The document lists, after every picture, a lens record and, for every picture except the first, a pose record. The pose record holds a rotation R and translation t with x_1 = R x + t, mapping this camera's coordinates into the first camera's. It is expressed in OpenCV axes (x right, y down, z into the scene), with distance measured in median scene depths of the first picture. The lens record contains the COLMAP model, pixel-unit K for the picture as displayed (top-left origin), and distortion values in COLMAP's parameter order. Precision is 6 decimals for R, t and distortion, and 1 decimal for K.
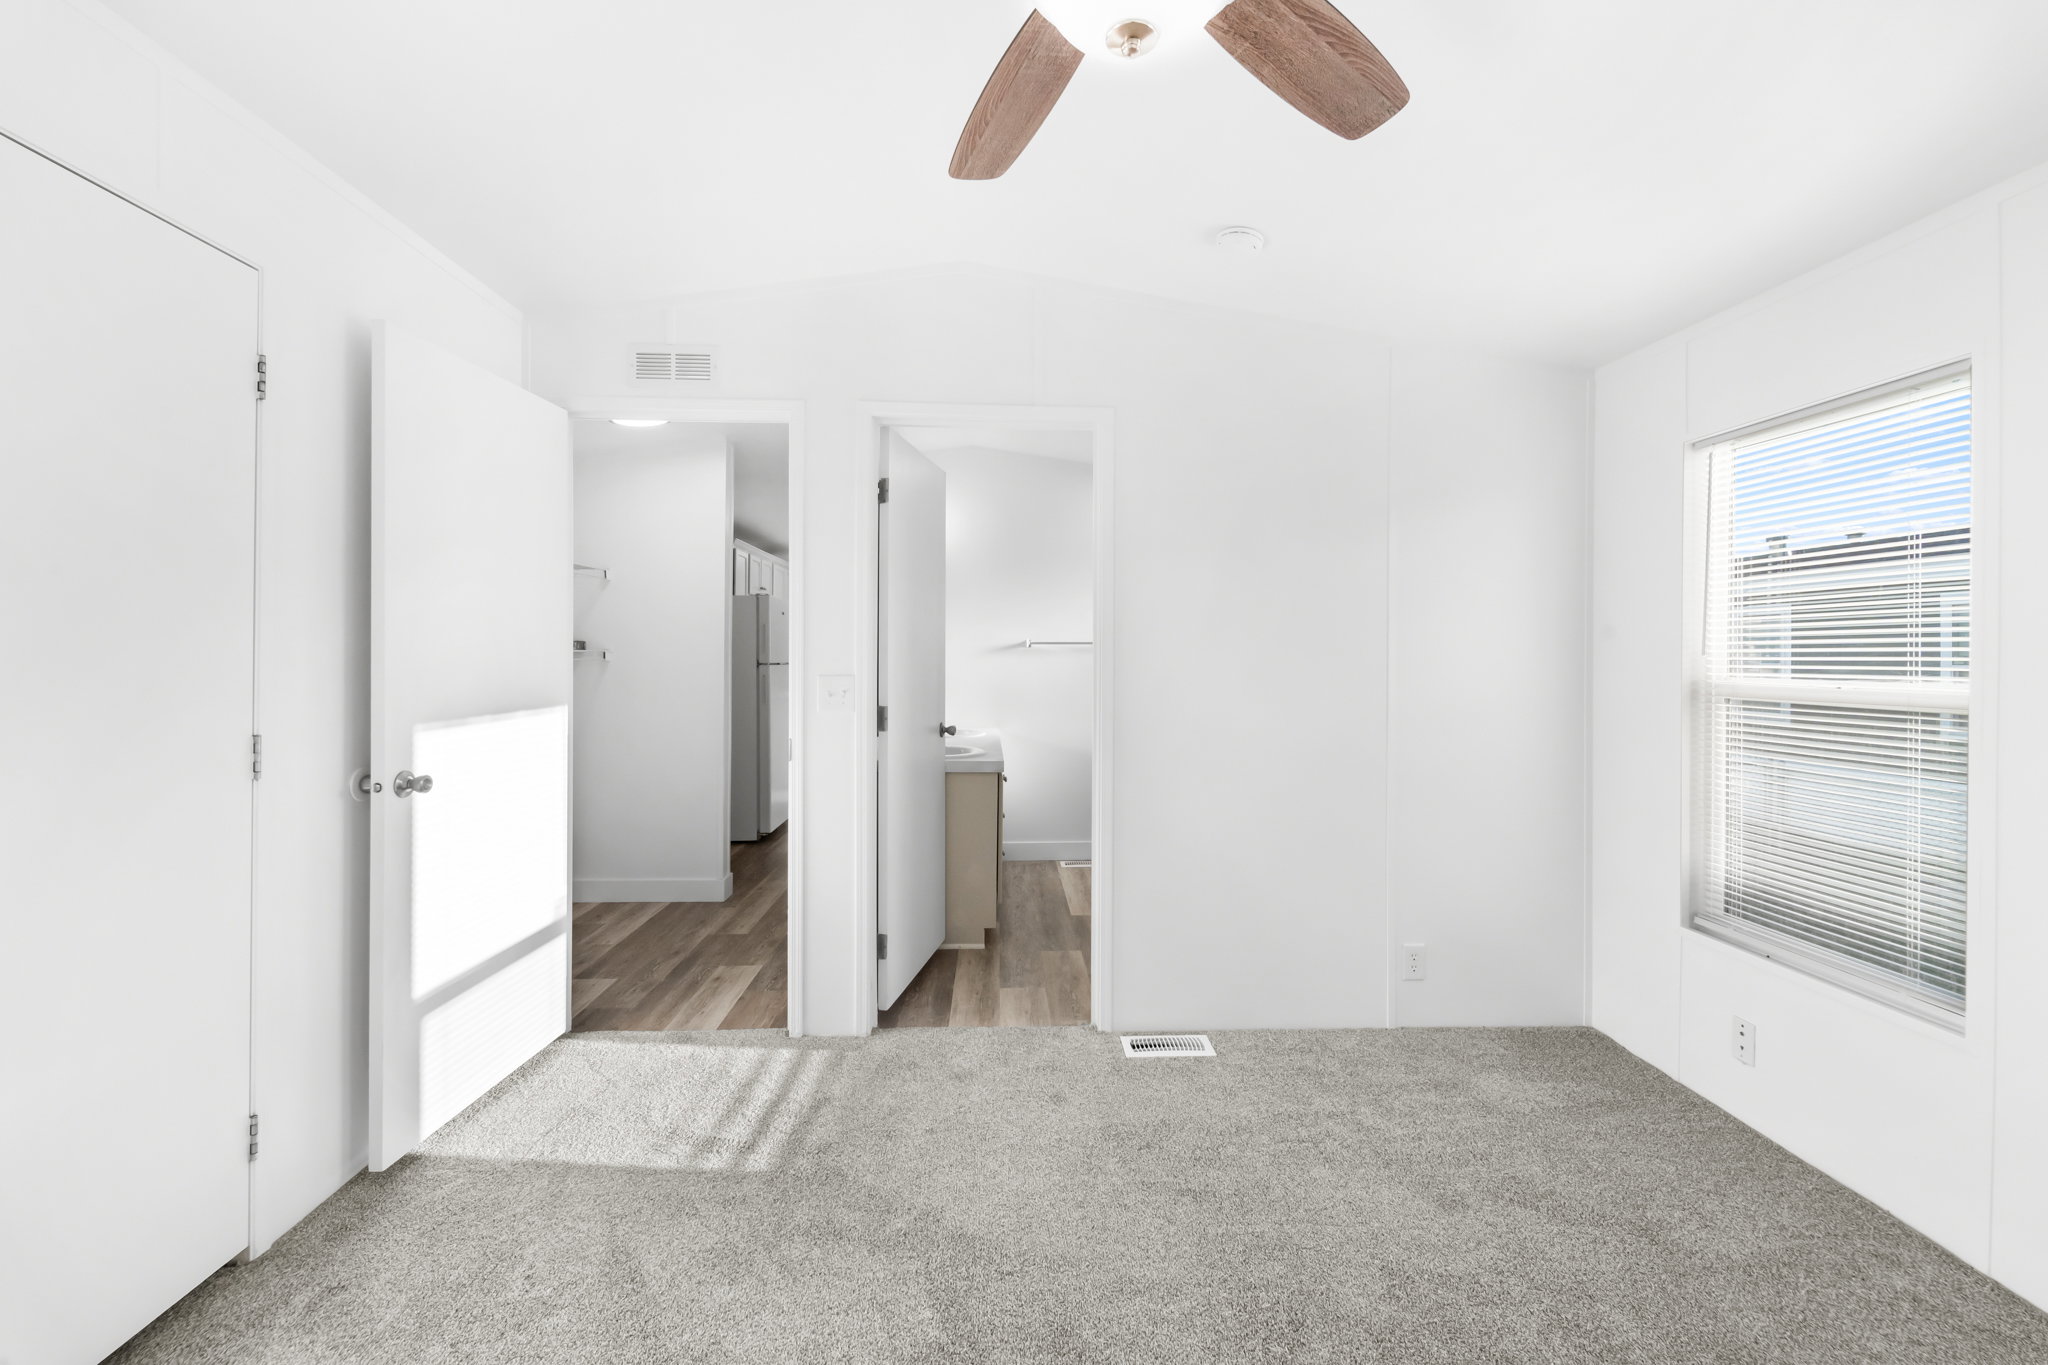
lens RADIAL K [[856.3, 0, 1032.0], [0, 856.3, 658.1], [0, 0, 1]] dist [0.000091, -0.000756]
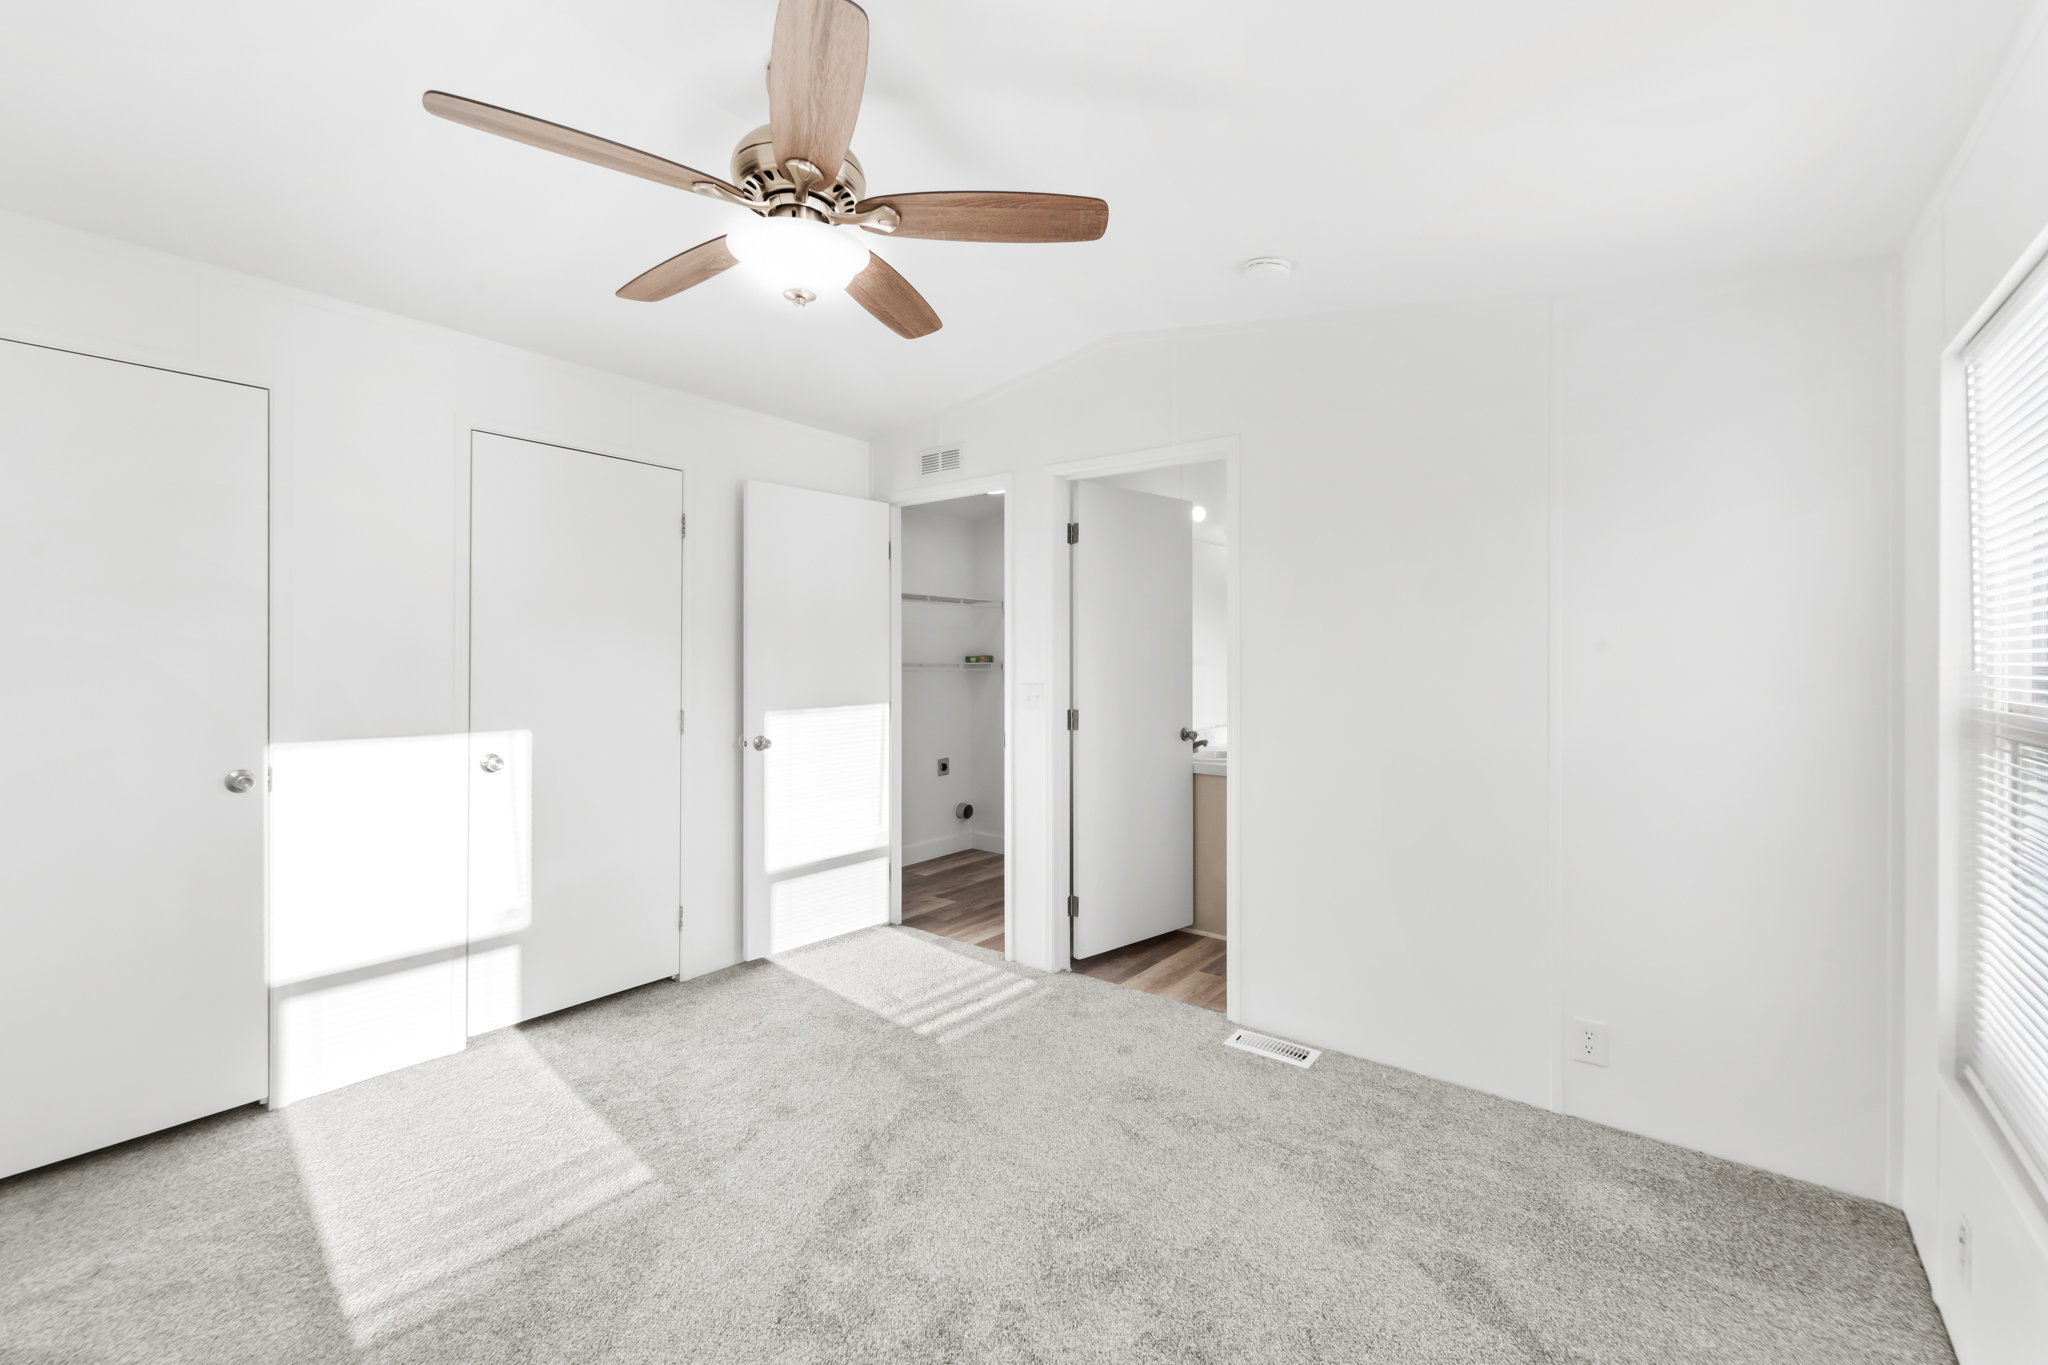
lens RADIAL K [[882.3, 0, 1025.6], [0, 882.3, 664.7], [0, 0, 1]] dist [-0.000324, -0.000030]
pose [[0.753190, -0.000620, -0.657803, 0.651975], [0.001906, 0.999997, 0.001240, -0.010572], [0.657800, -0.002188, 0.753189, 0.005712]]
